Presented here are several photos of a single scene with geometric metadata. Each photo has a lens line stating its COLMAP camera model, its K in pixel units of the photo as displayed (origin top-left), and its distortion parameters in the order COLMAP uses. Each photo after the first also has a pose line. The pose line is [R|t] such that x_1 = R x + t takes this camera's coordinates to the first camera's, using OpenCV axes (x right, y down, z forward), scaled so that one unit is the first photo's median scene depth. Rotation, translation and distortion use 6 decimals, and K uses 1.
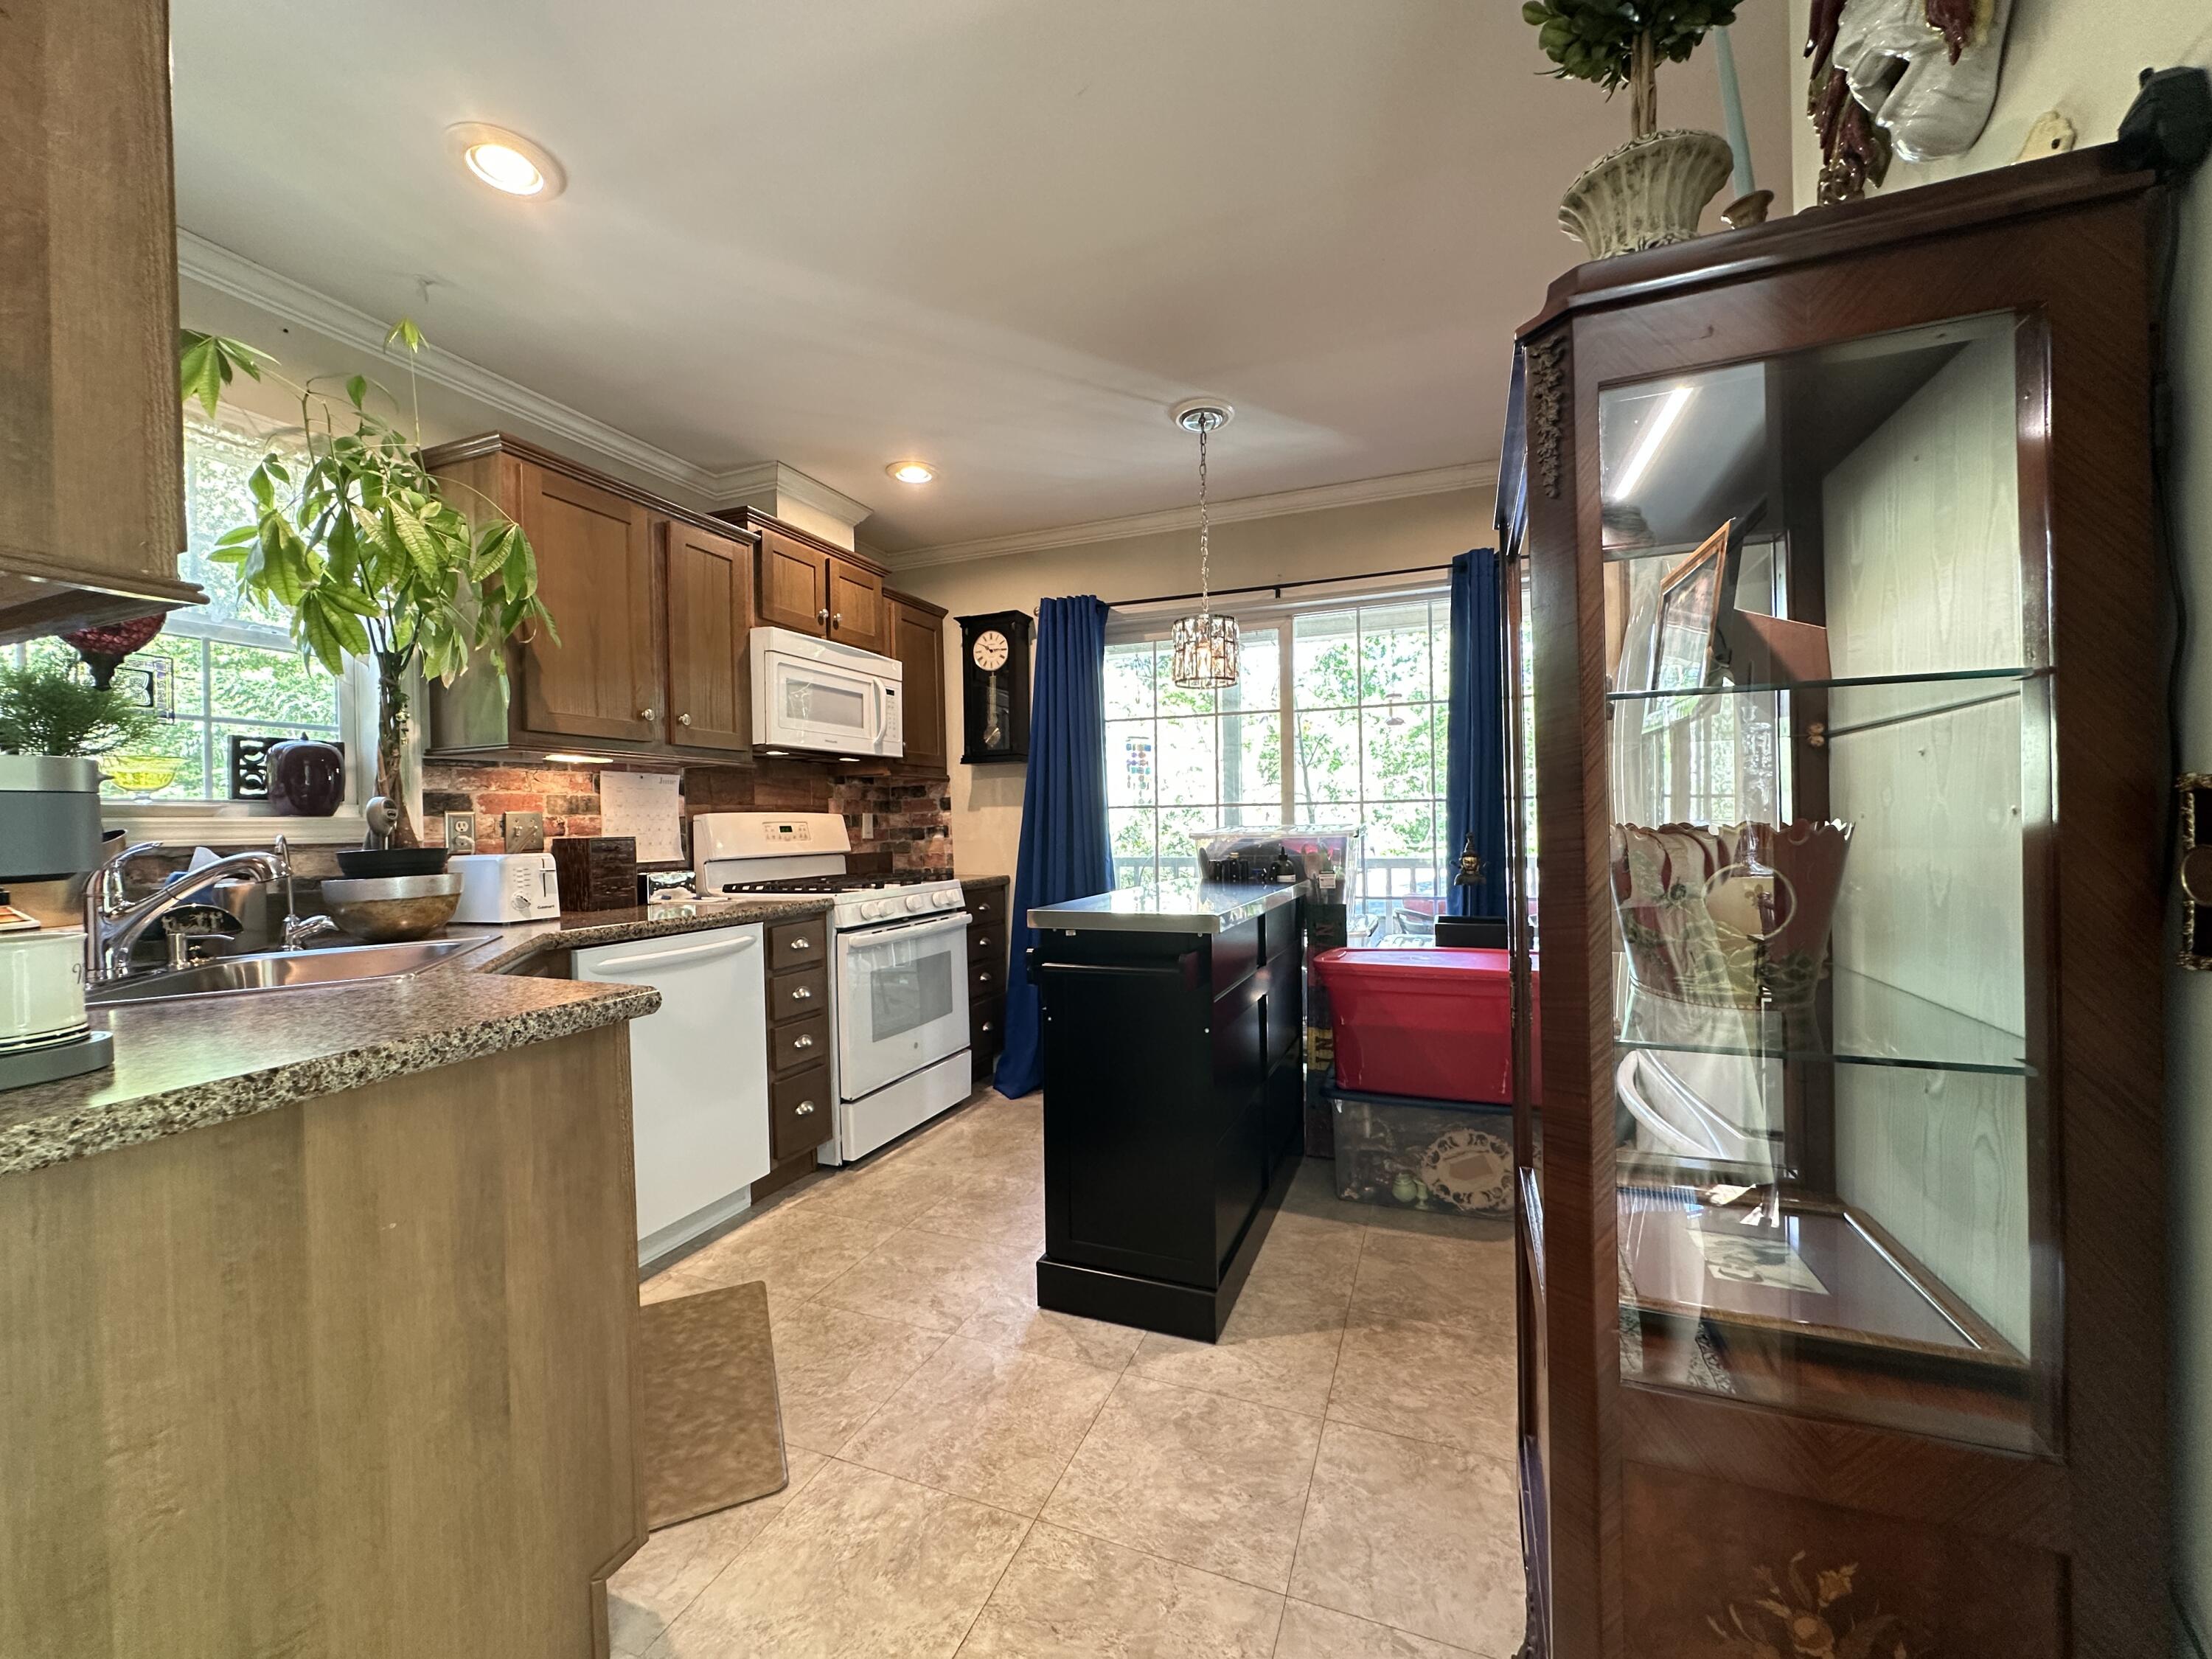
lens RADIAL K [[877.4, 0, 1106.0], [0, 877.4, 829.5], [0, 0, 1]] dist [-0.002335, 0.000182]
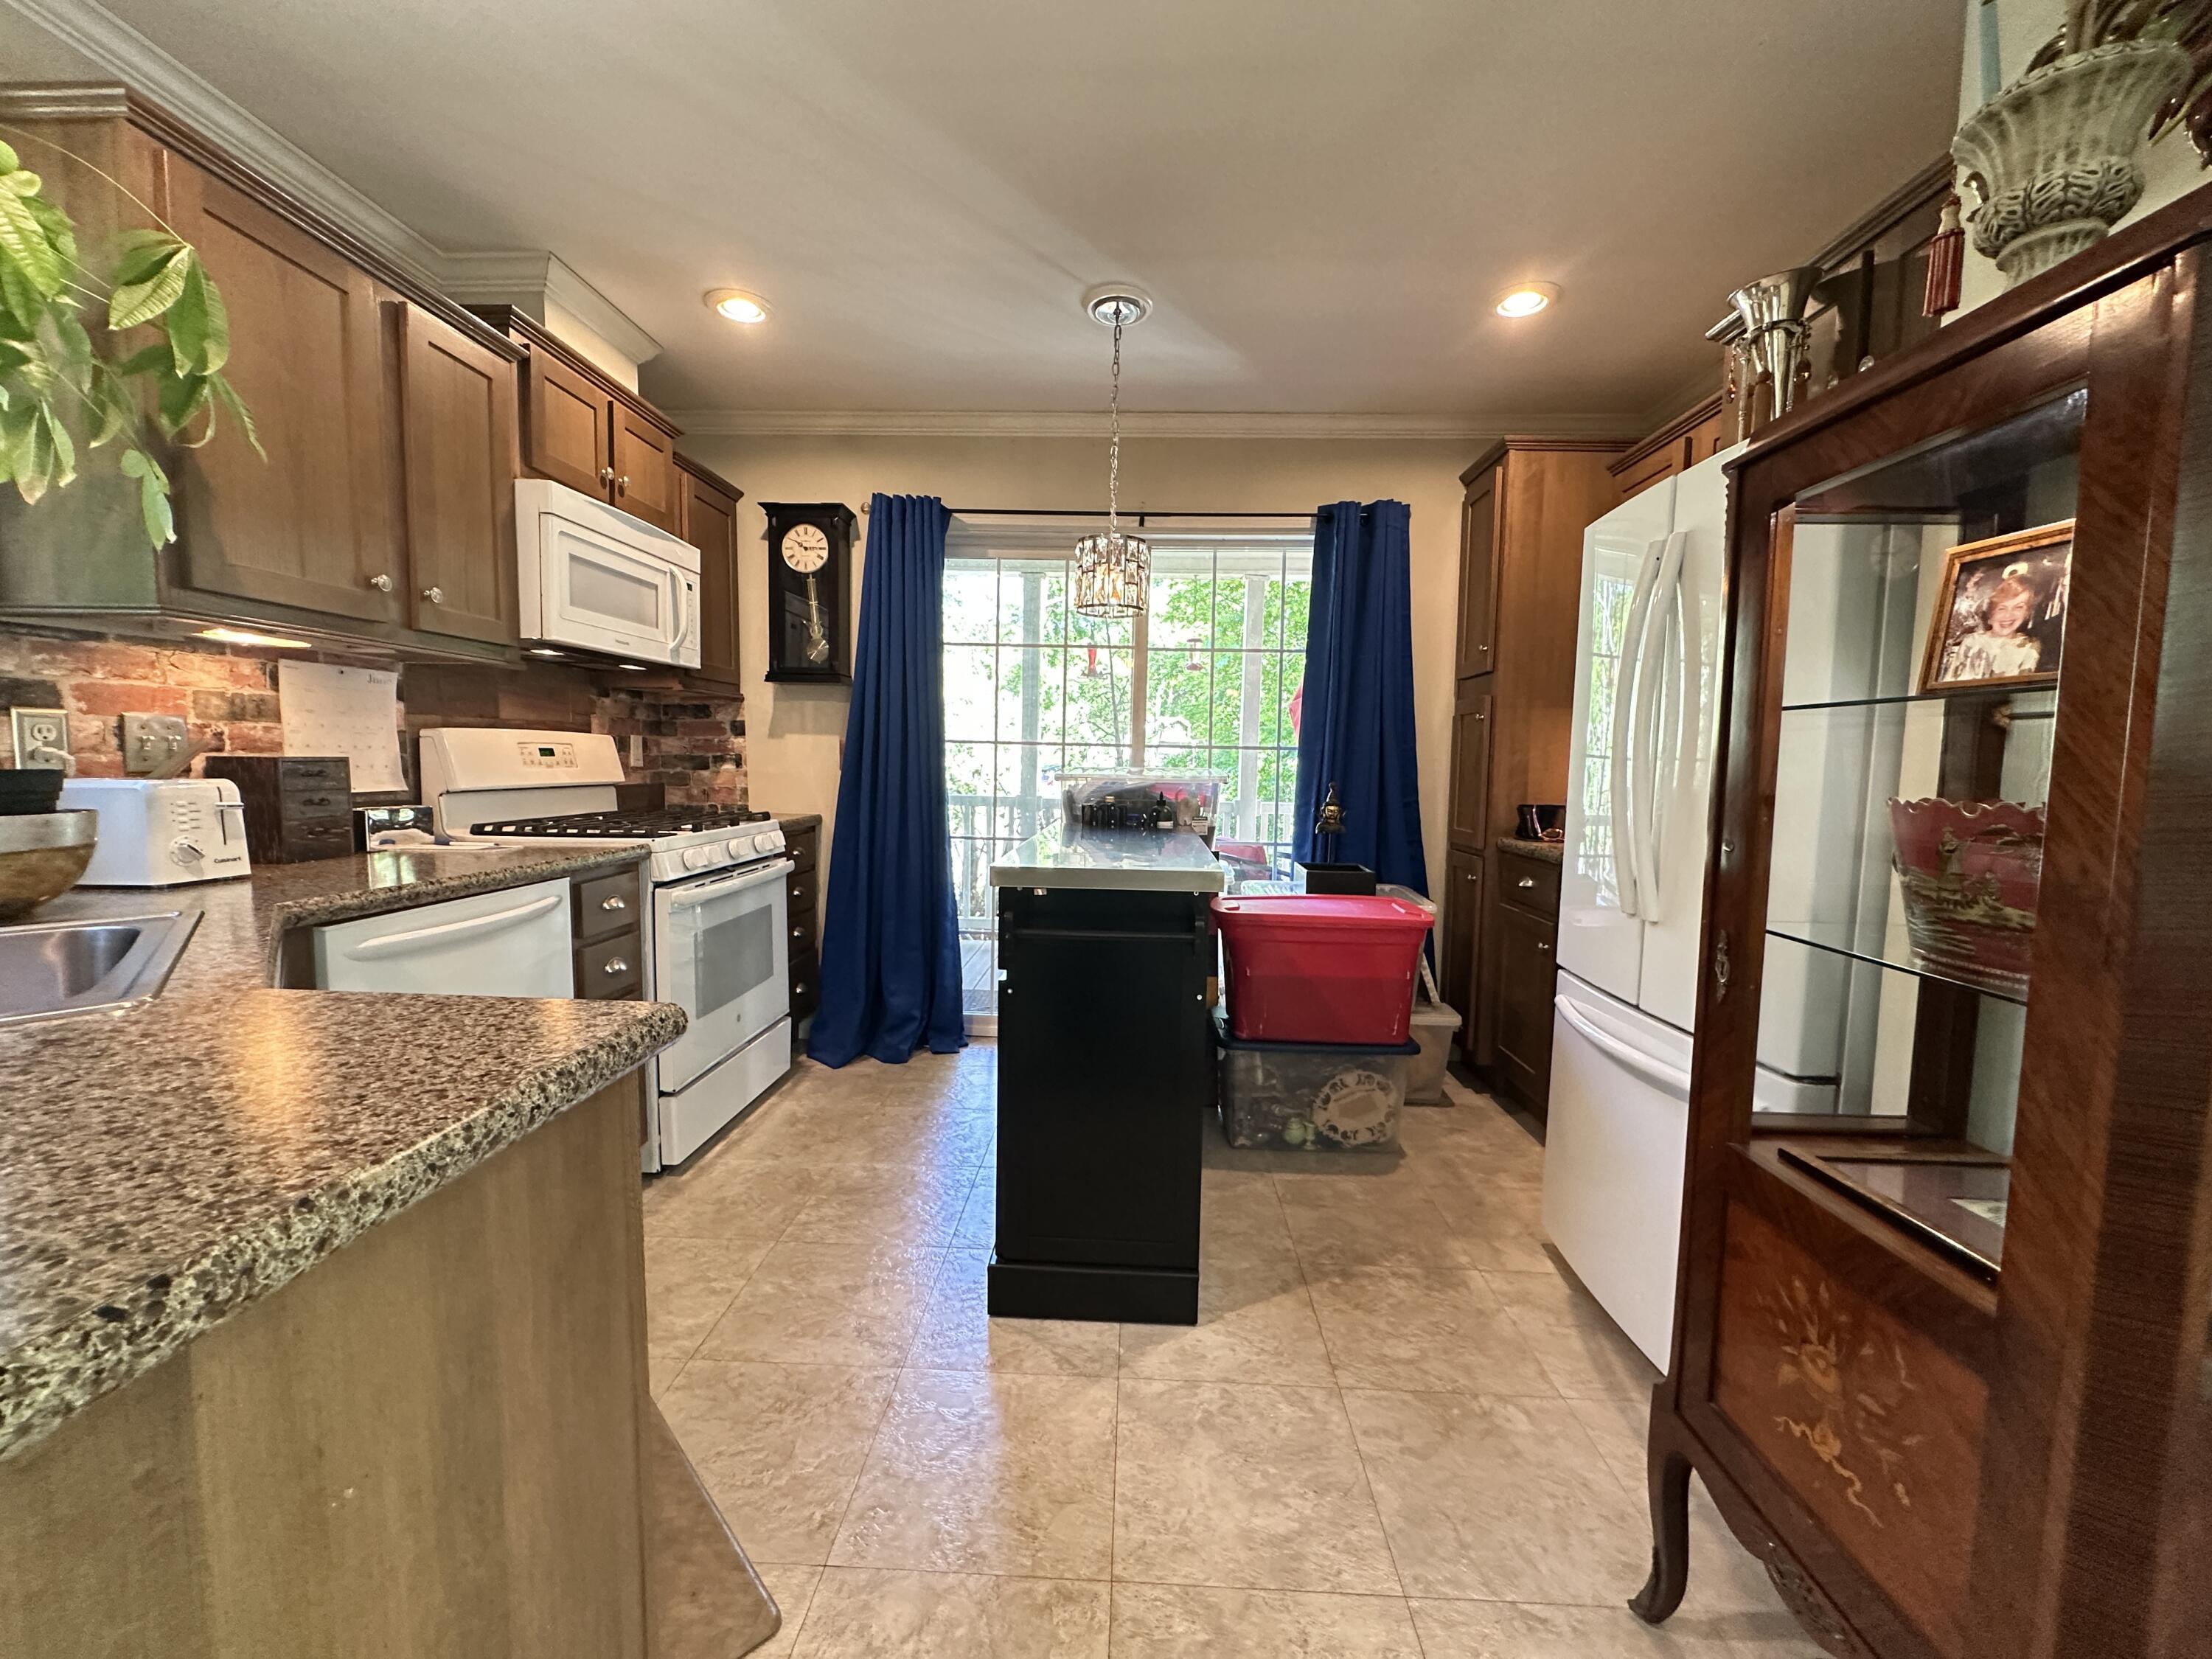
lens RADIAL K [[877.4, 0, 1106.0], [0, 877.4, 829.5], [0, 0, 1]] dist [-0.002335, 0.000182]
pose [[0.942516, 0.009738, 0.334018, -0.198701], [-0.034432, 0.997085, 0.068089, -0.002681], [-0.332381, -0.075676, 0.940104, 0.131580]]
